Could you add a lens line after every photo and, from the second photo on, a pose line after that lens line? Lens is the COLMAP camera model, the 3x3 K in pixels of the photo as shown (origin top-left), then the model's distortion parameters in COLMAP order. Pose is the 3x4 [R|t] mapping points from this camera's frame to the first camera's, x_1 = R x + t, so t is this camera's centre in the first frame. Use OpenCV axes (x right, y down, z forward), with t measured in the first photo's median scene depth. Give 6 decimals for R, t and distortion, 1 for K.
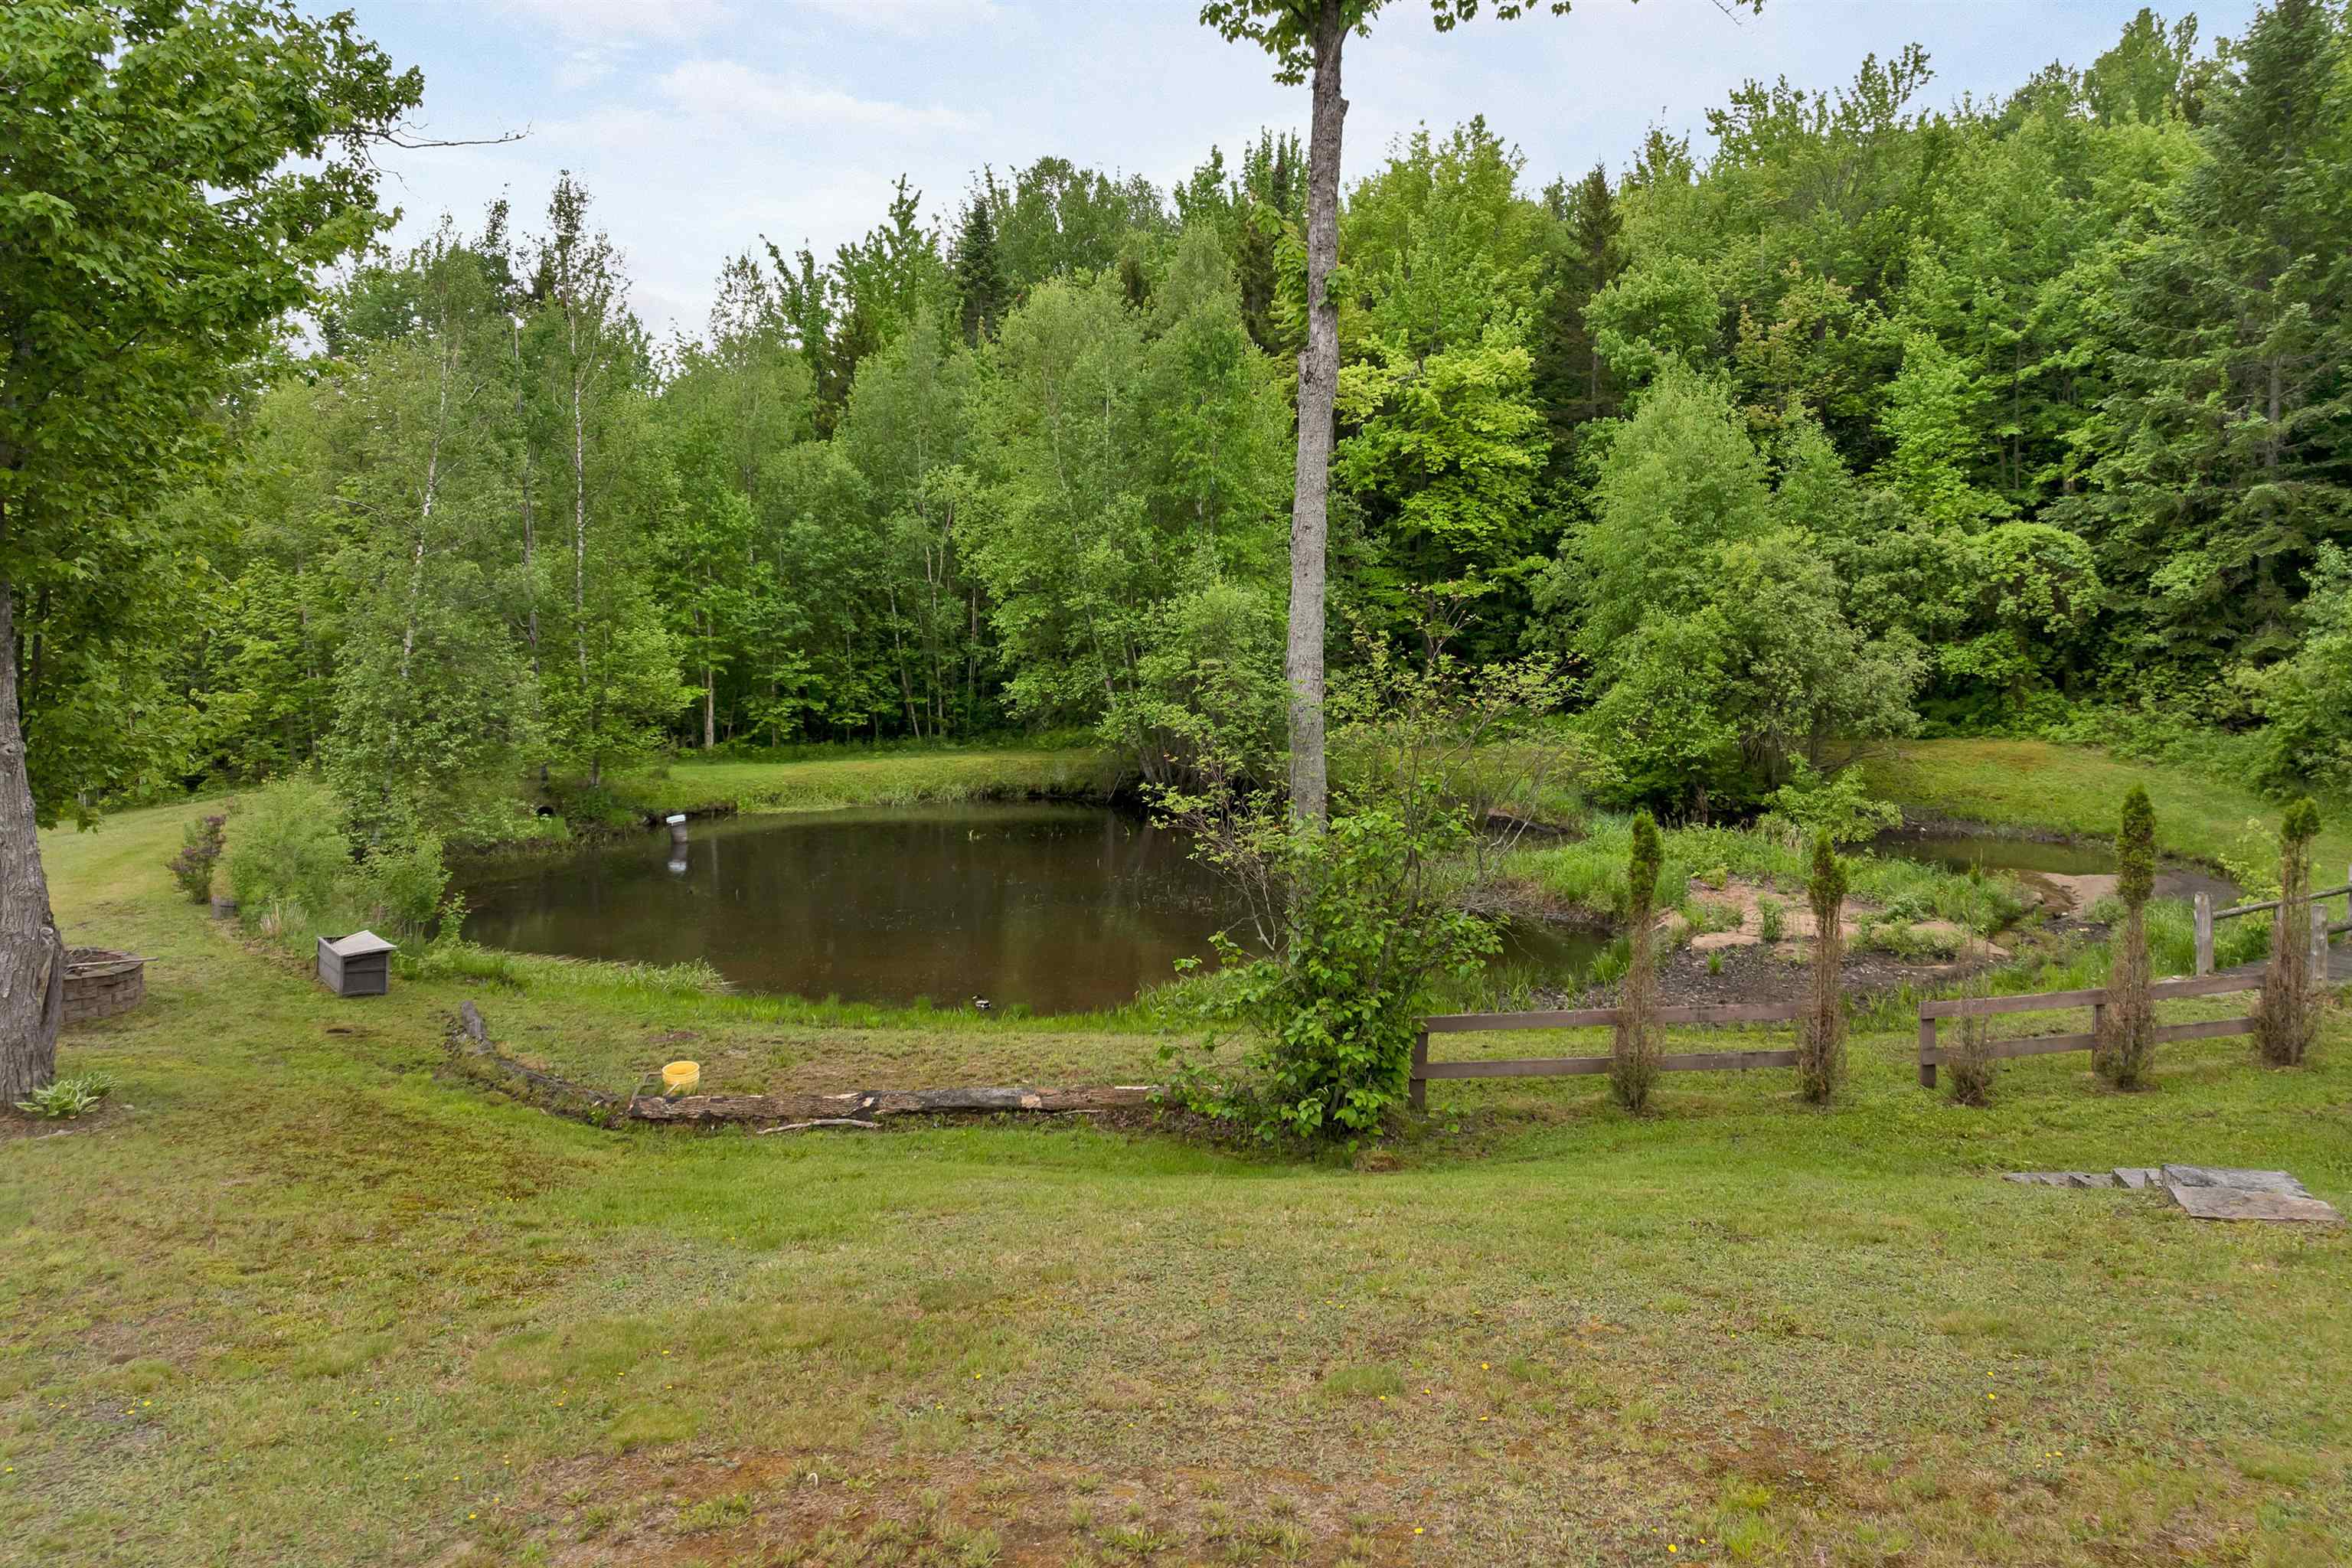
lens RADIAL K [[1687.8, 0, 1195.0], [0, 1687.8, 780.4], [0, 0, 1]] dist [-0.037572, -0.000769]
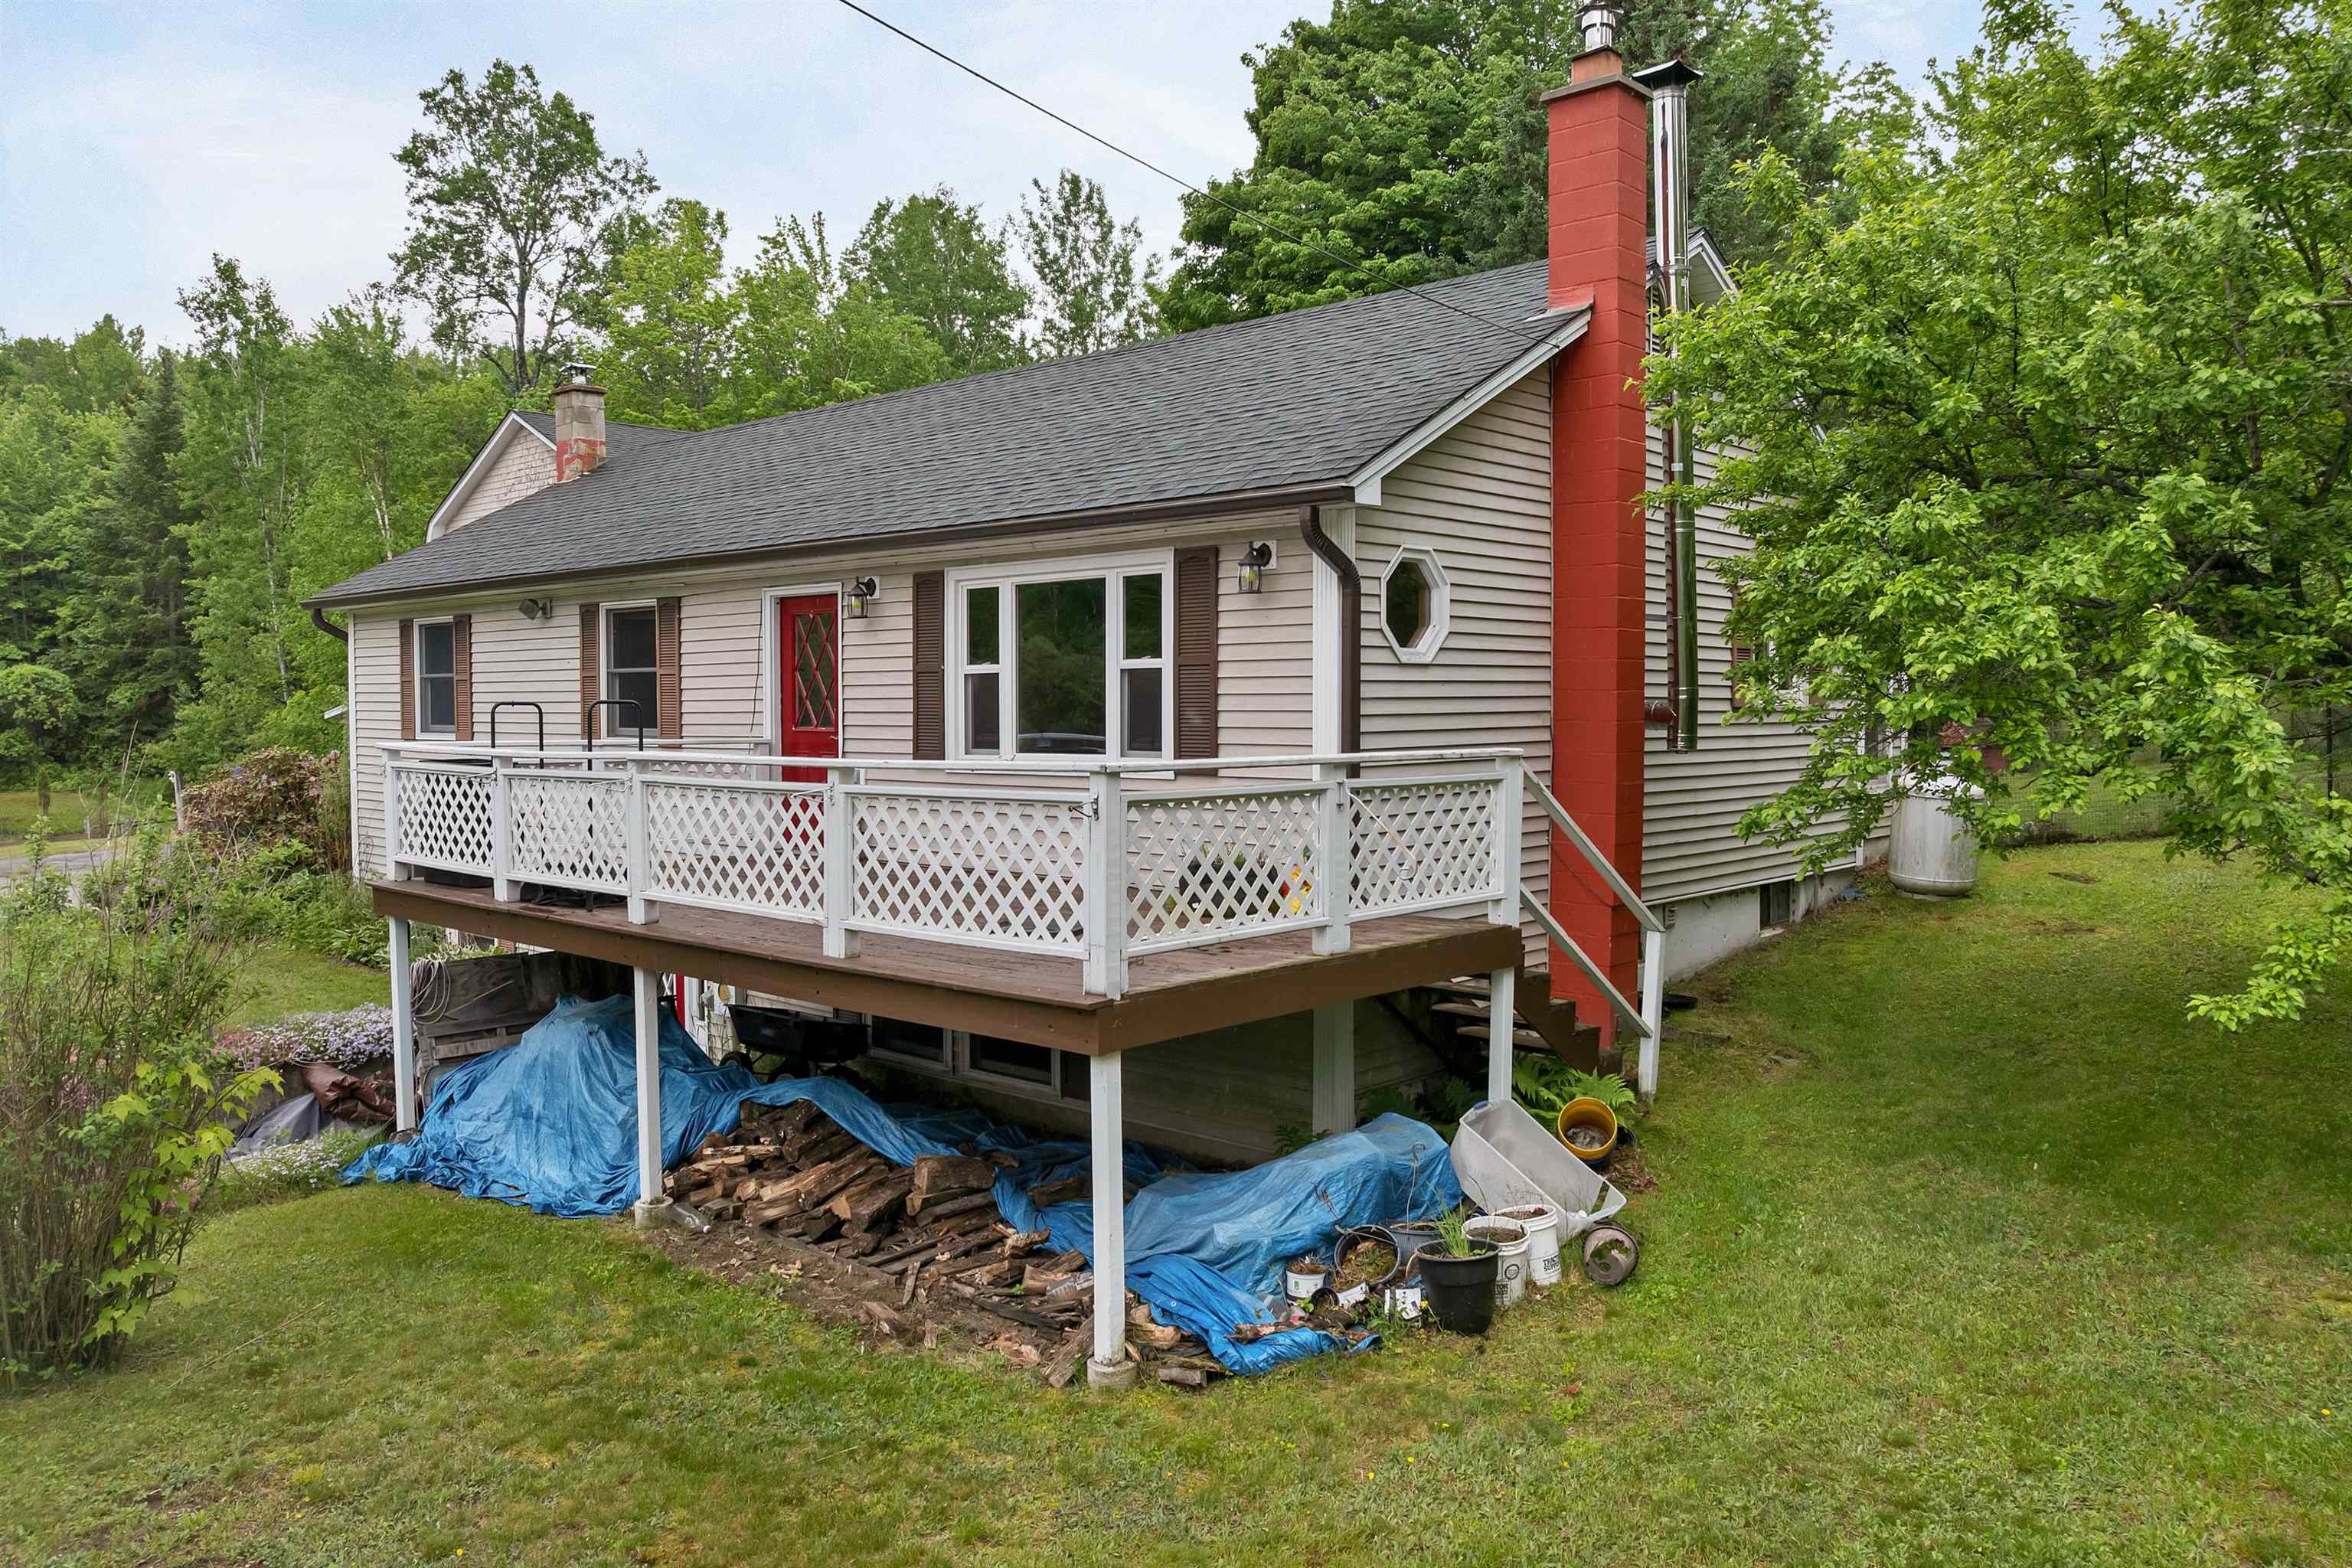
lens RADIAL K [[1687.8, 0, 1180.2], [0, 1687.8, 801.7], [0, 0, 1]] dist [-0.037572, -0.000769]
pose [[0.508158, -0.041966, 0.860241, -0.361927], [0.087732, 0.996139, -0.003229, 0.092232], [-0.856784, 0.077111, 0.509878, -0.848812]]
